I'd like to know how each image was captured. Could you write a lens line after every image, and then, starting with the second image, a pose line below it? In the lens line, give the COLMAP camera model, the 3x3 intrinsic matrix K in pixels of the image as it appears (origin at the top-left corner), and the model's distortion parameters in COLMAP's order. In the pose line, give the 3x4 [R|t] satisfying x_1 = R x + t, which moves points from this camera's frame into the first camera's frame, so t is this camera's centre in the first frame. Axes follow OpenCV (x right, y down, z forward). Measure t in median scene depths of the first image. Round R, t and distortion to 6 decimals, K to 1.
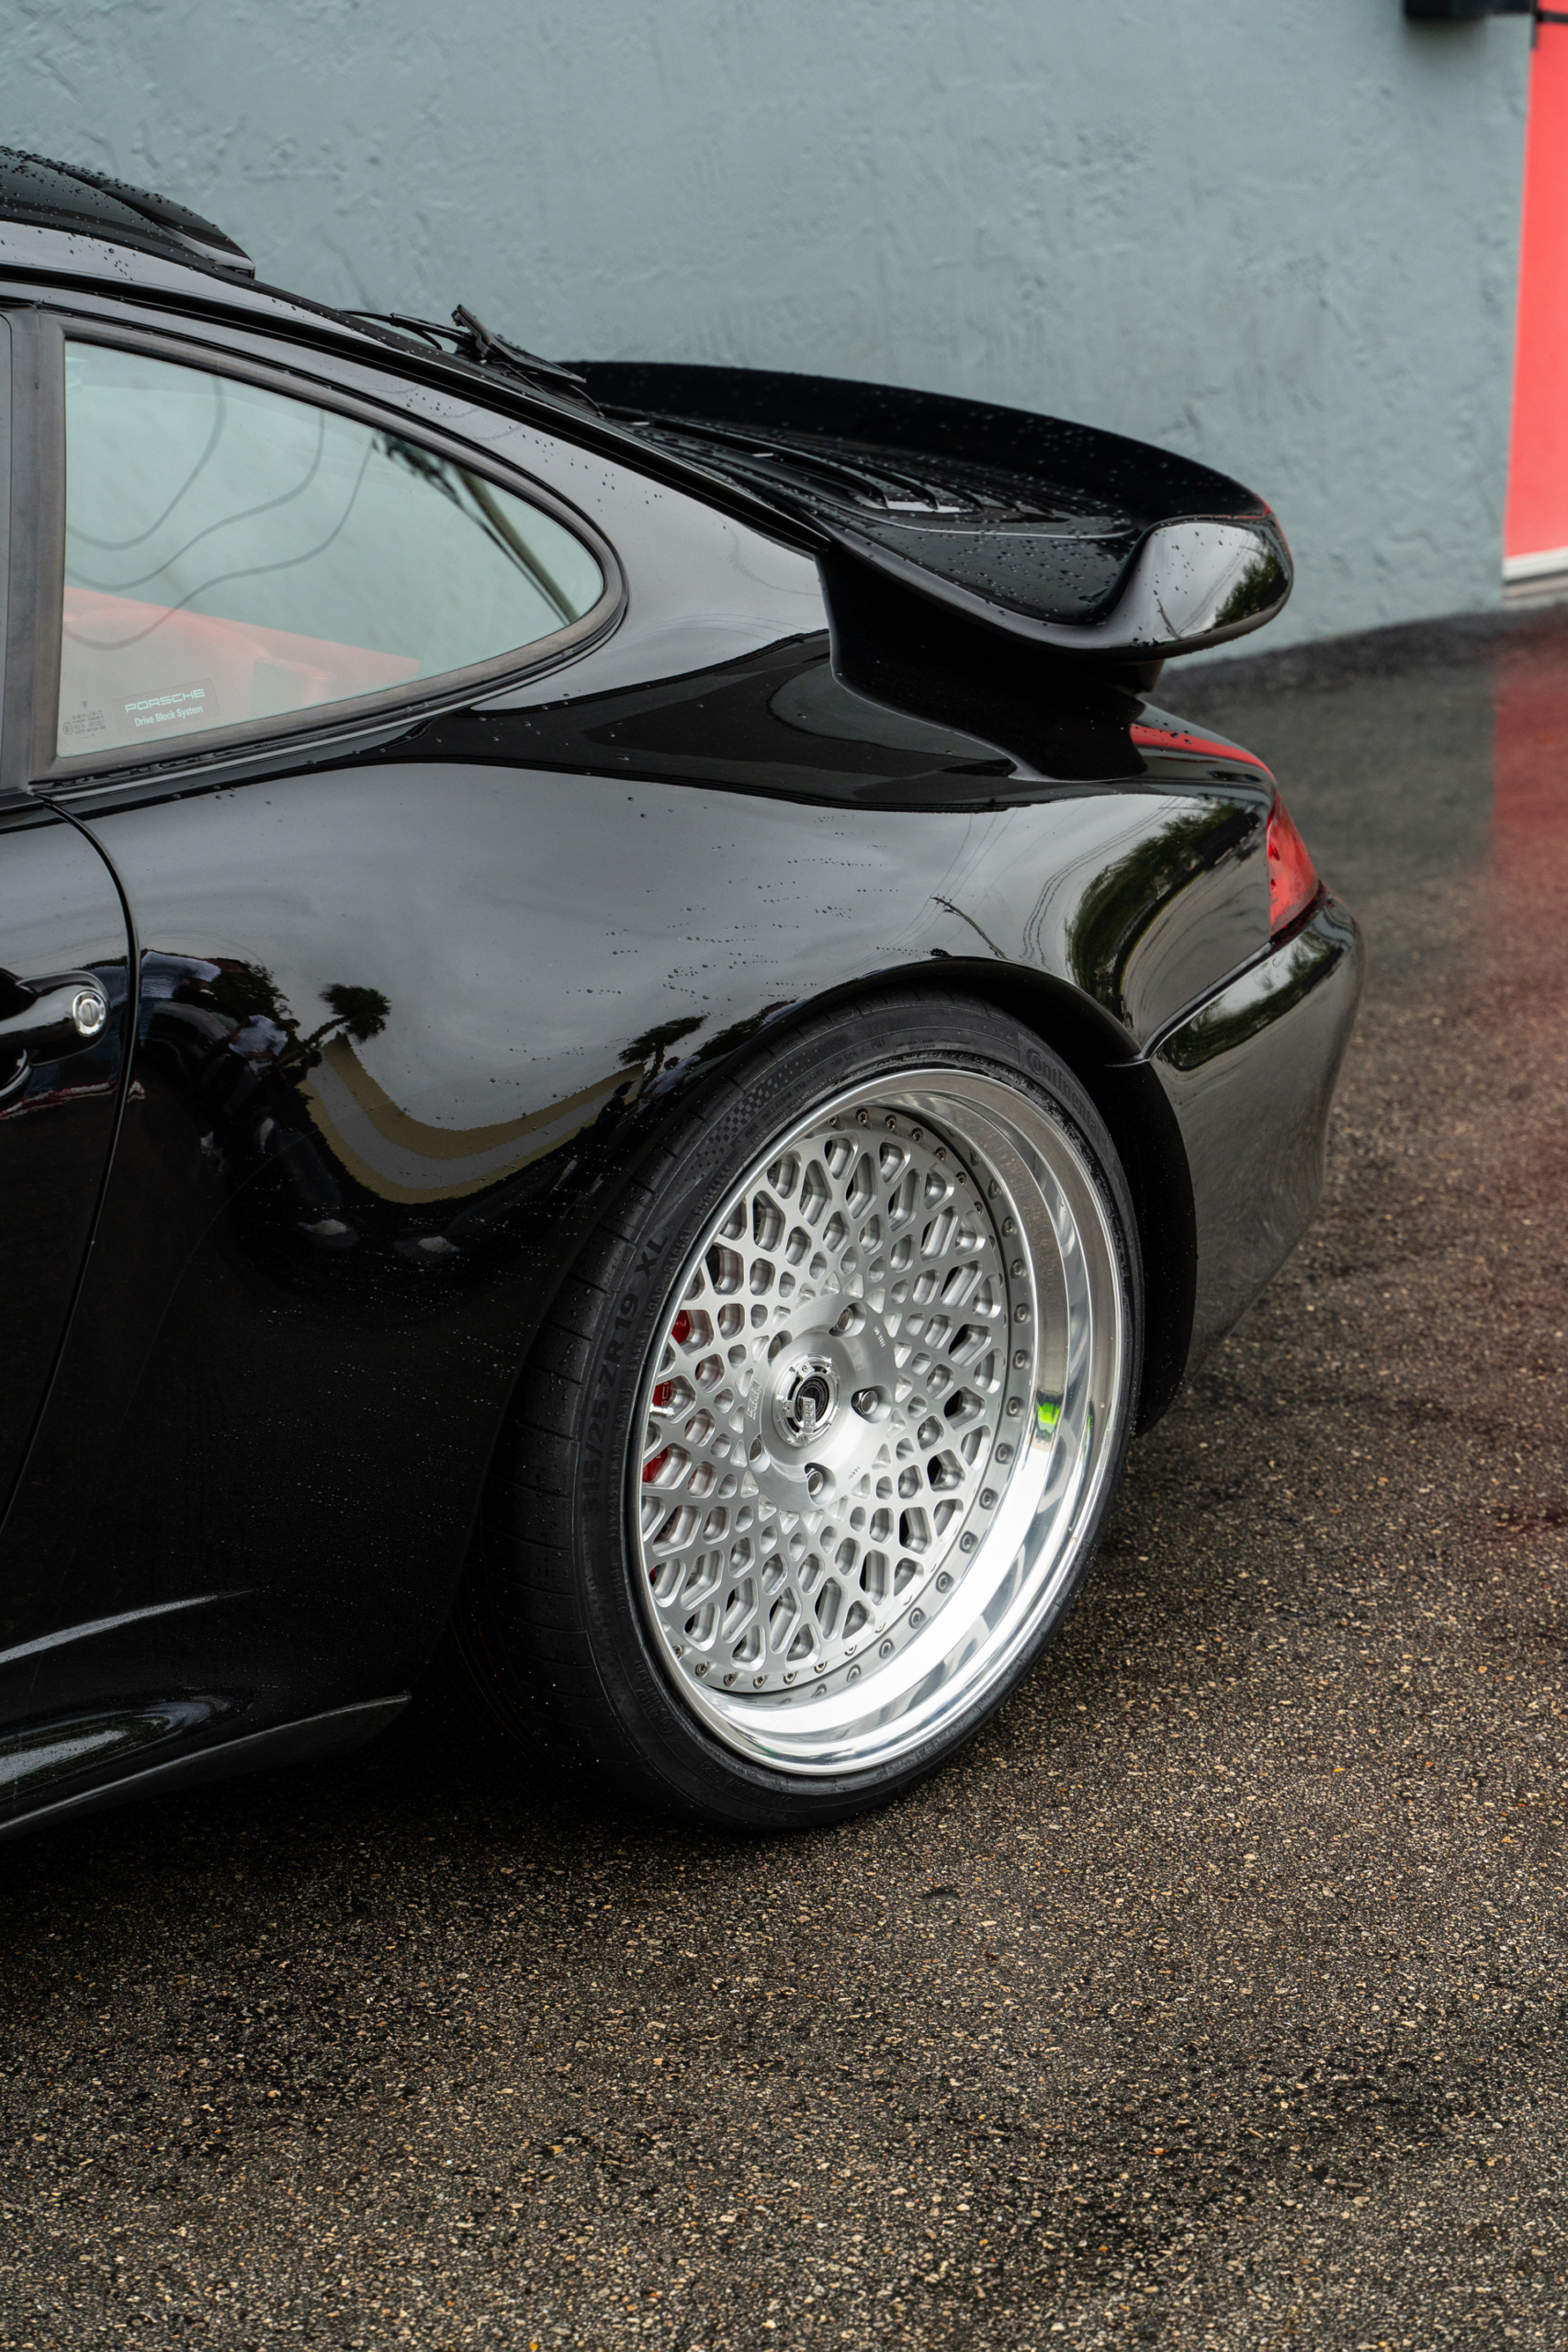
lens RADIAL K [[4736.5, 0, 784.1], [0, 4736.5, 1177.4], [0, 0, 1]] dist [0.092239, 0.000000]
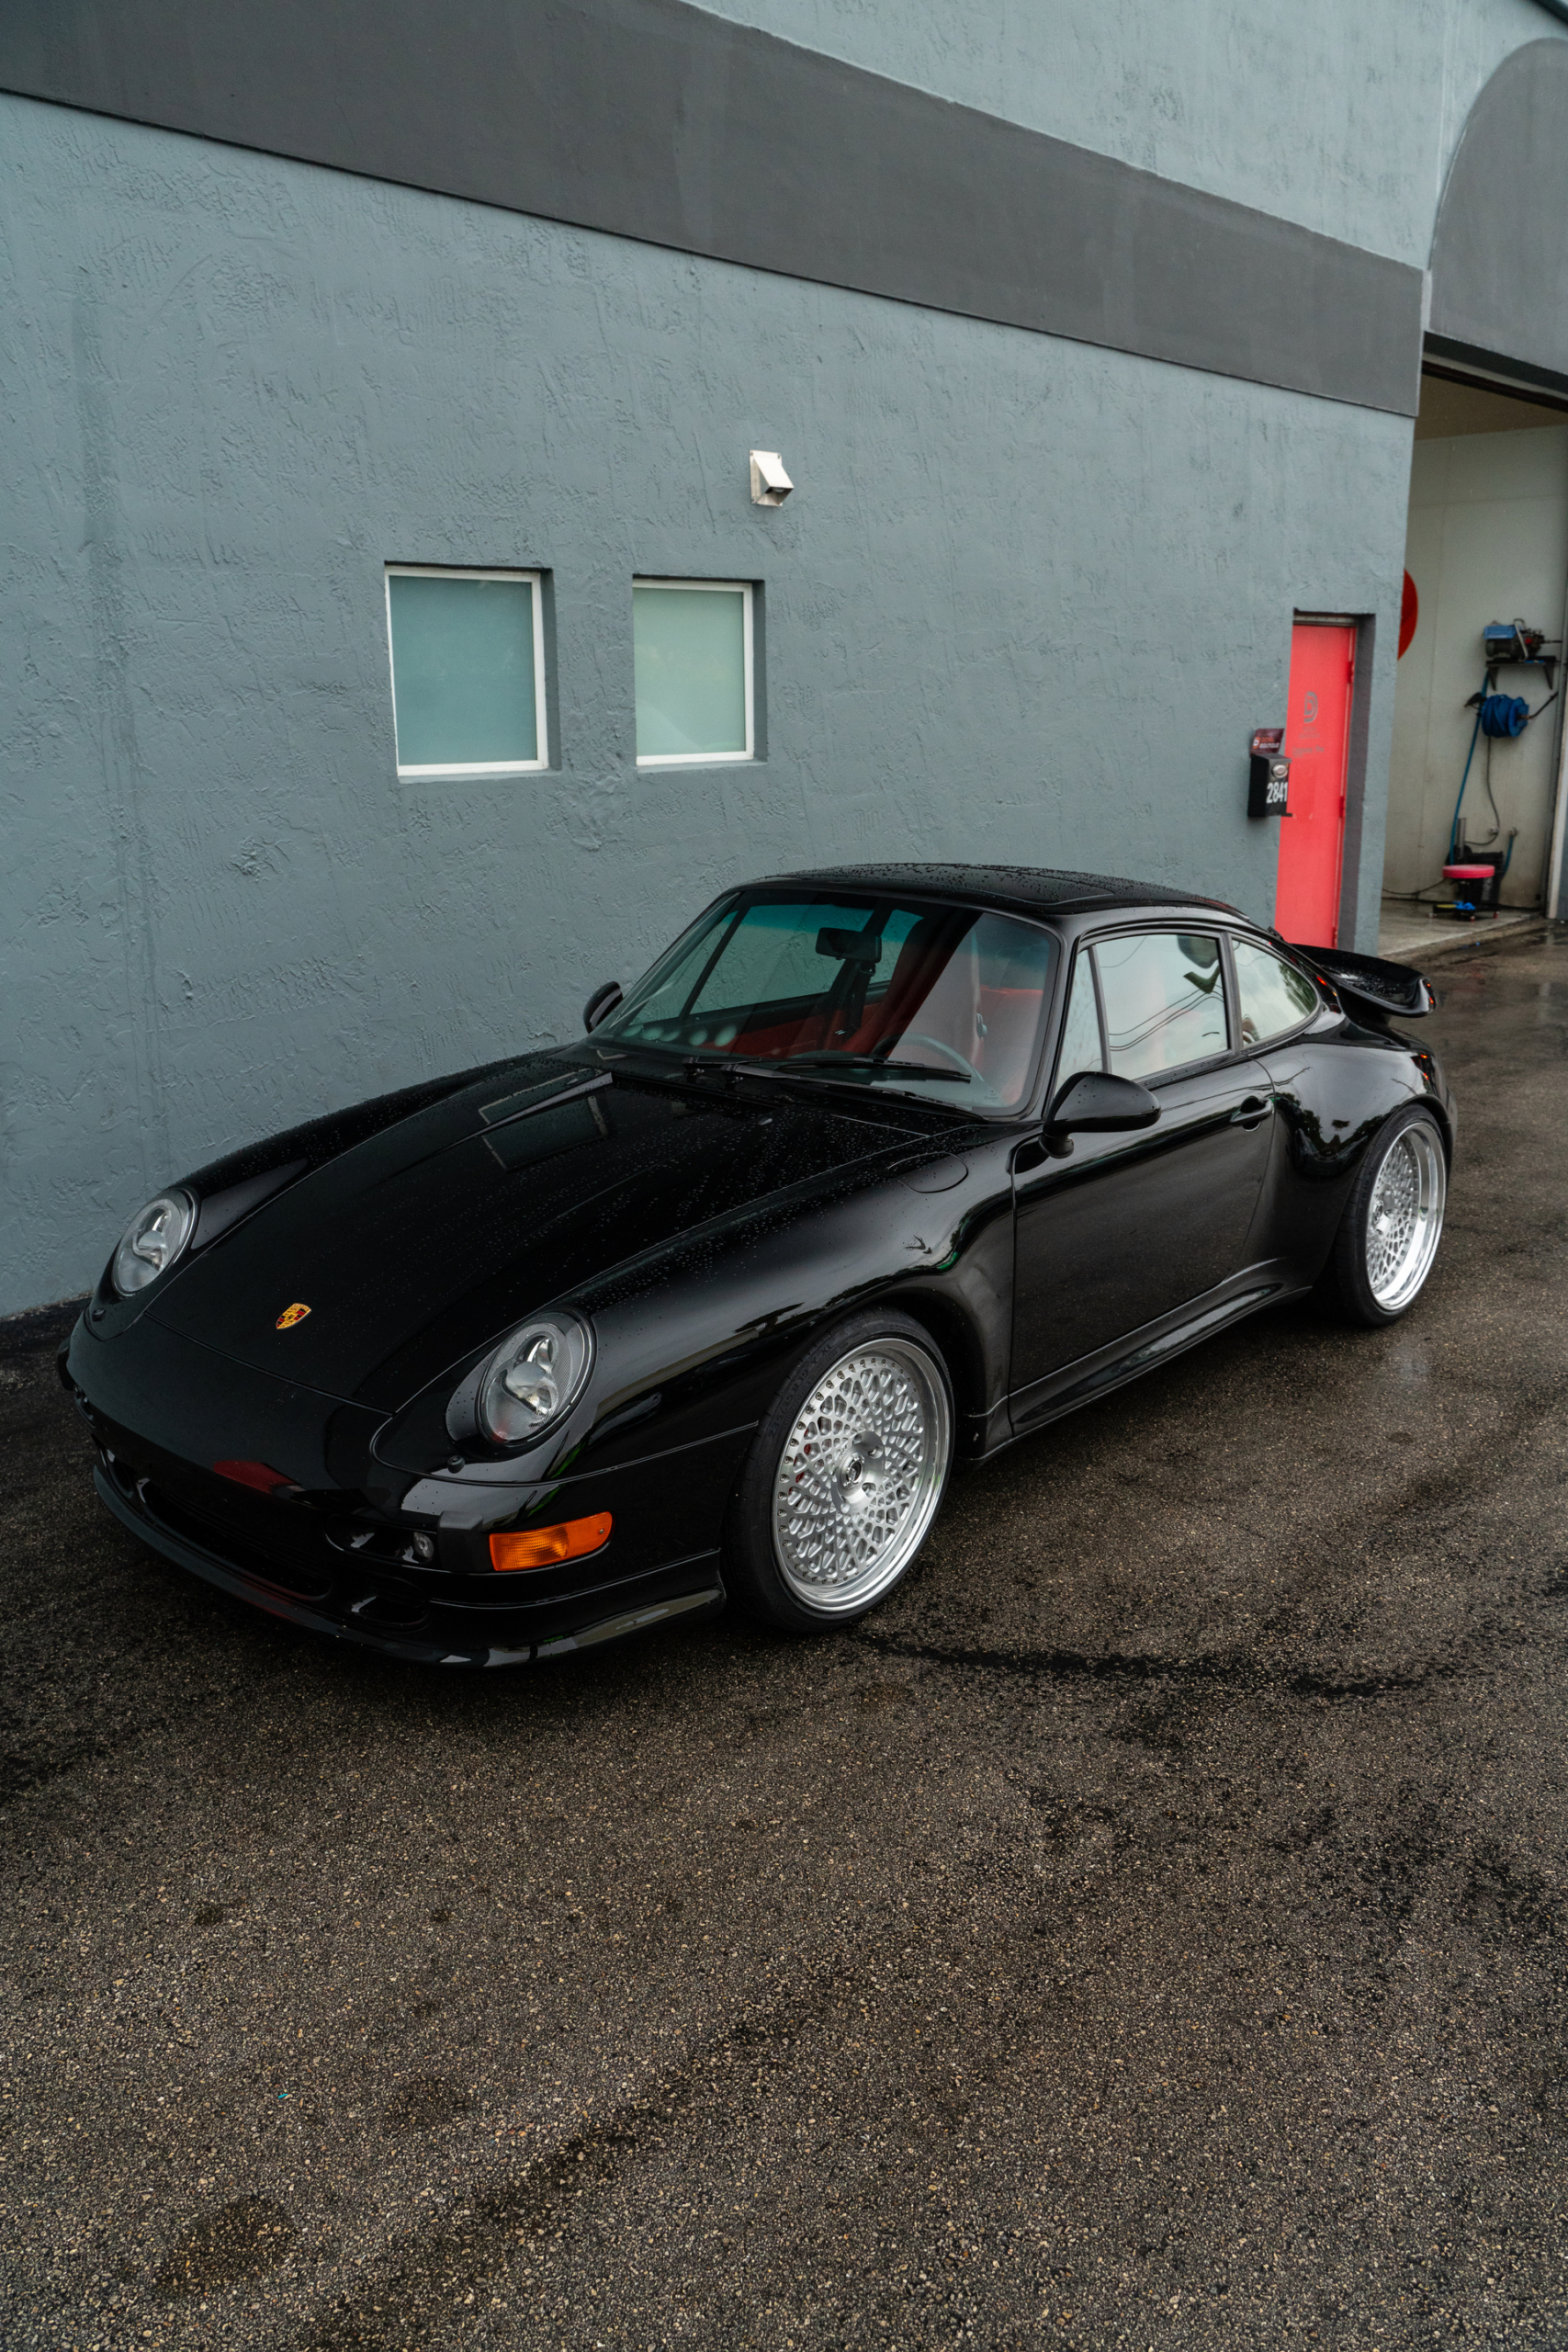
lens RADIAL K [[1842.6, 0, 788.7], [0, 1842.6, 1173.7], [0, 0, 1]] dist [-0.005437, -0.000926]
pose [[0.998858, -0.029810, 0.037340, -0.514133], [0.030968, 0.999045, -0.030817, 0.046531], [-0.036386, 0.031938, 0.998827, -0.450007]]
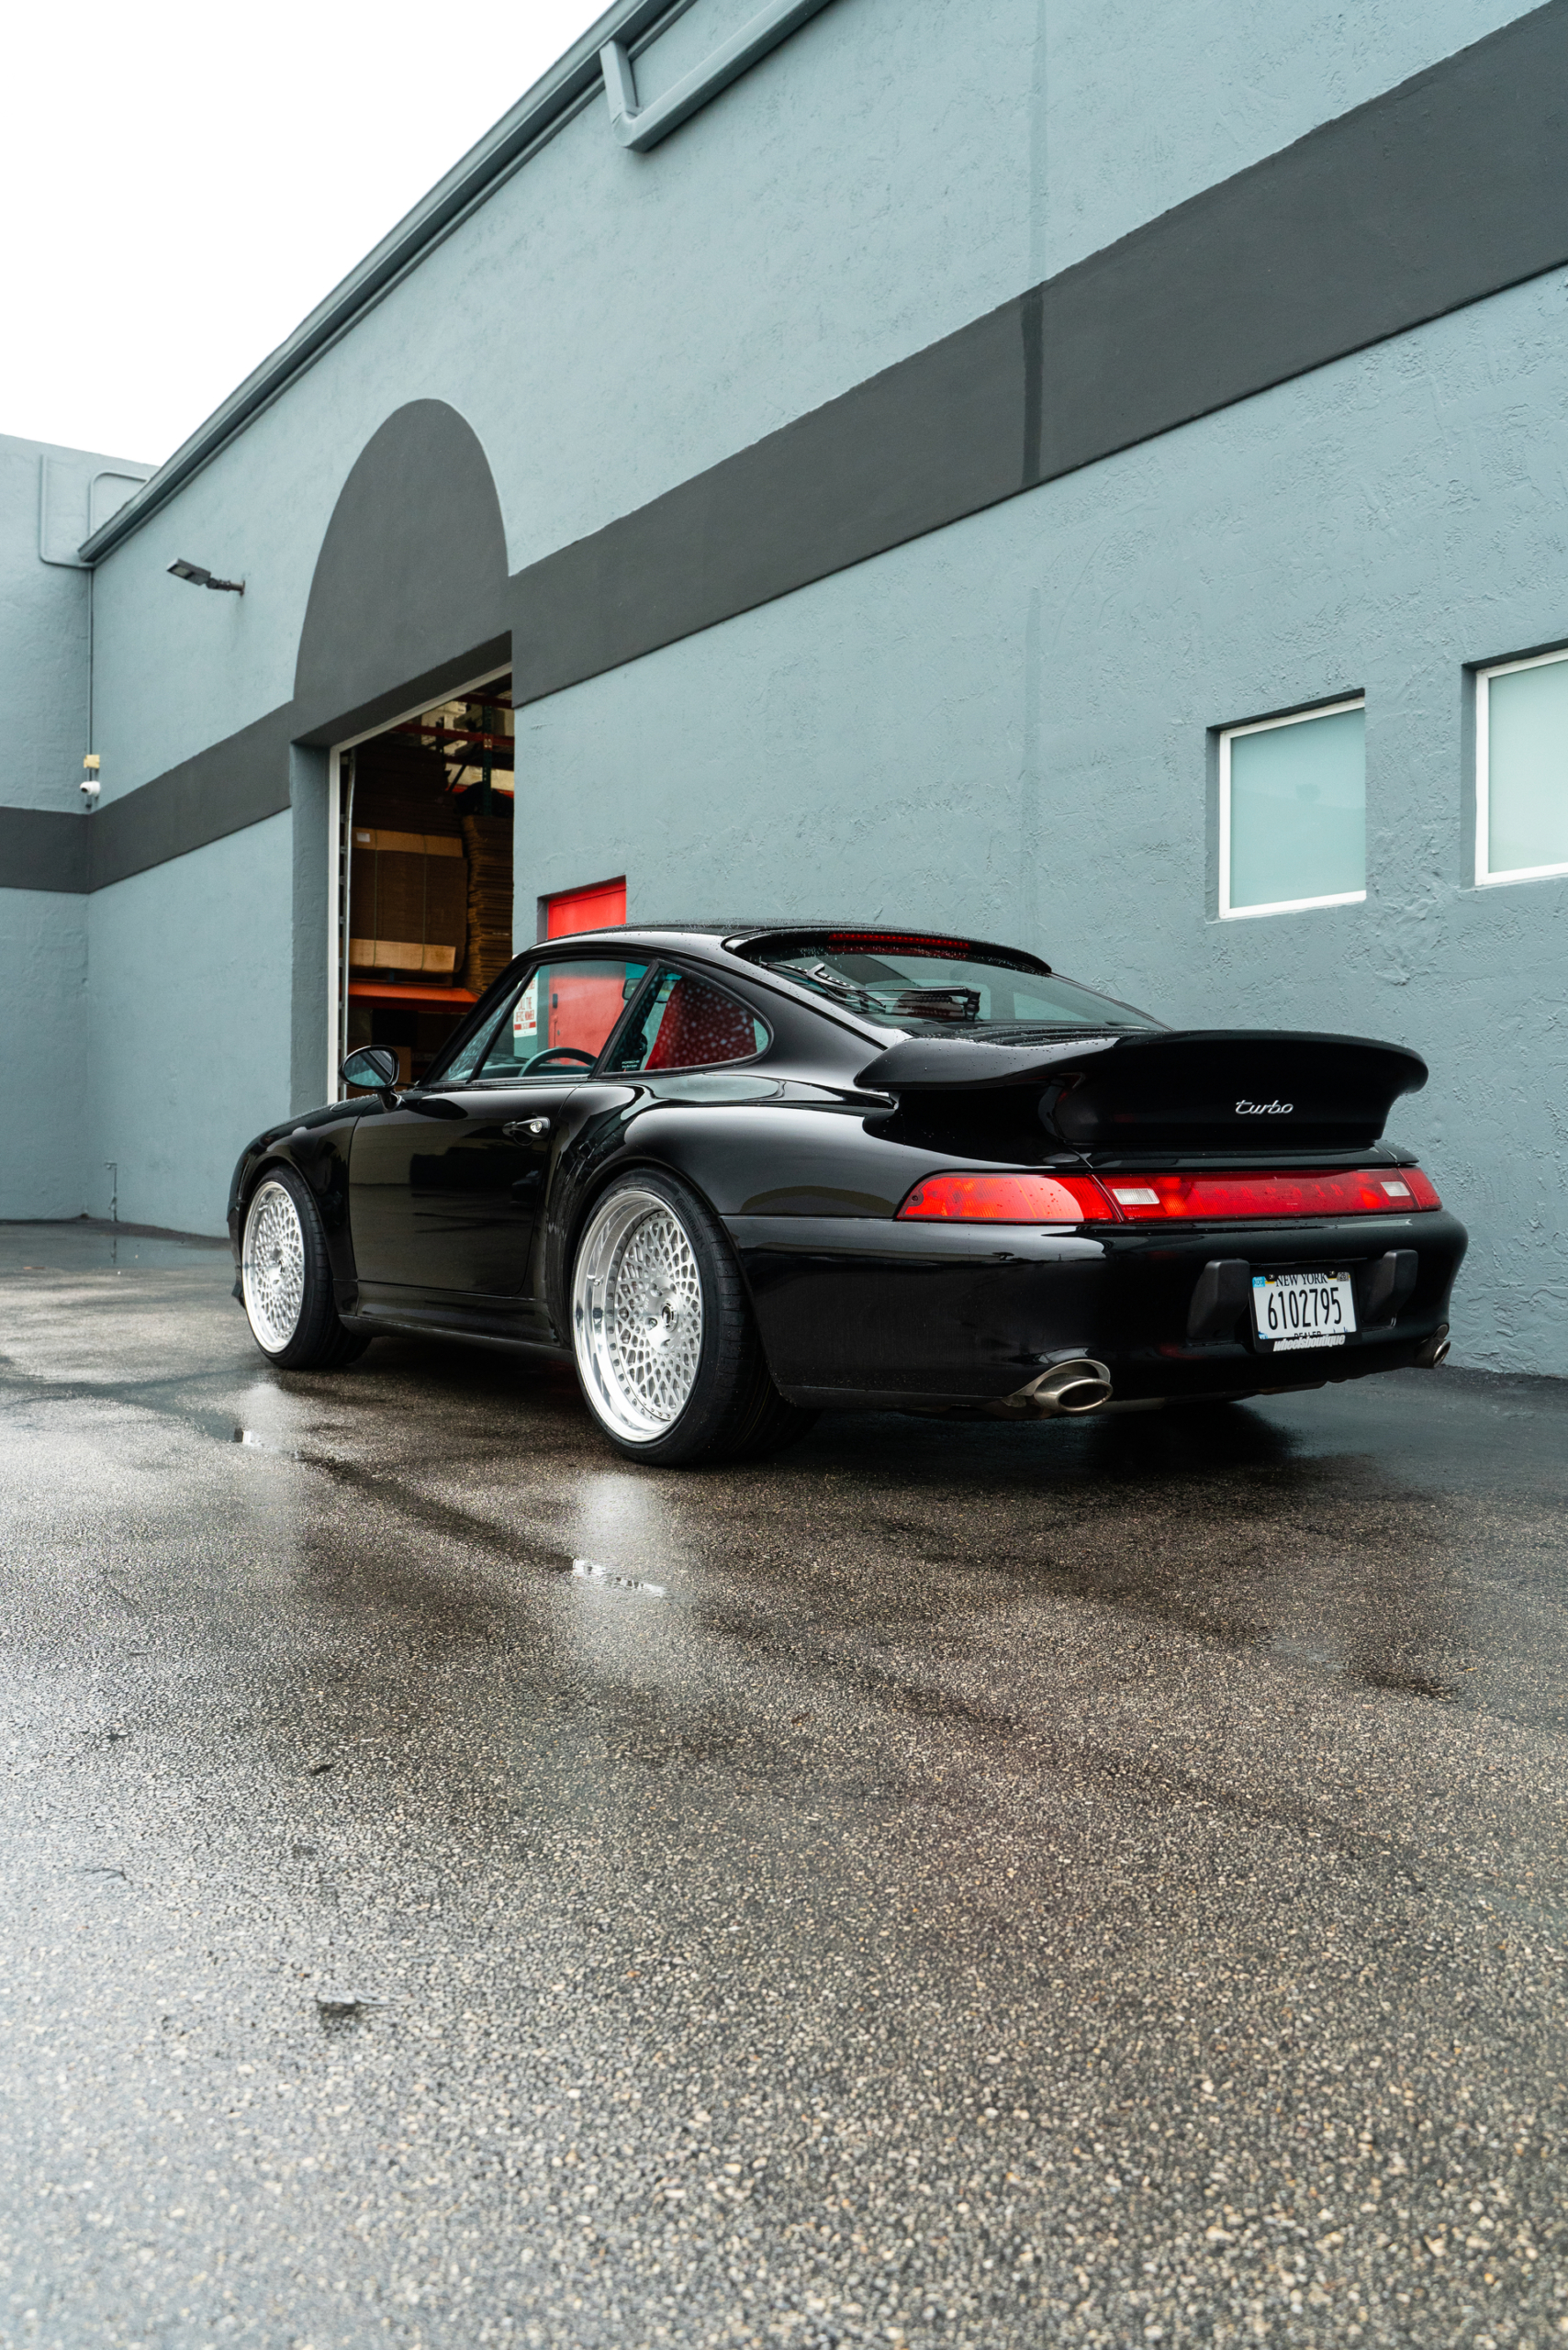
lens RADIAL K [[1940.1, 0, 779.1], [0, 1940.1, 1171.3], [0, 0, 1]] dist [-0.001471, -0.001602]
pose [[-0.192020, -0.007954, -0.981359, 1.138130], [-0.287094, 0.956678, 0.048421, -0.108928], [0.938459, 0.291040, -0.185985, 1.241272]]
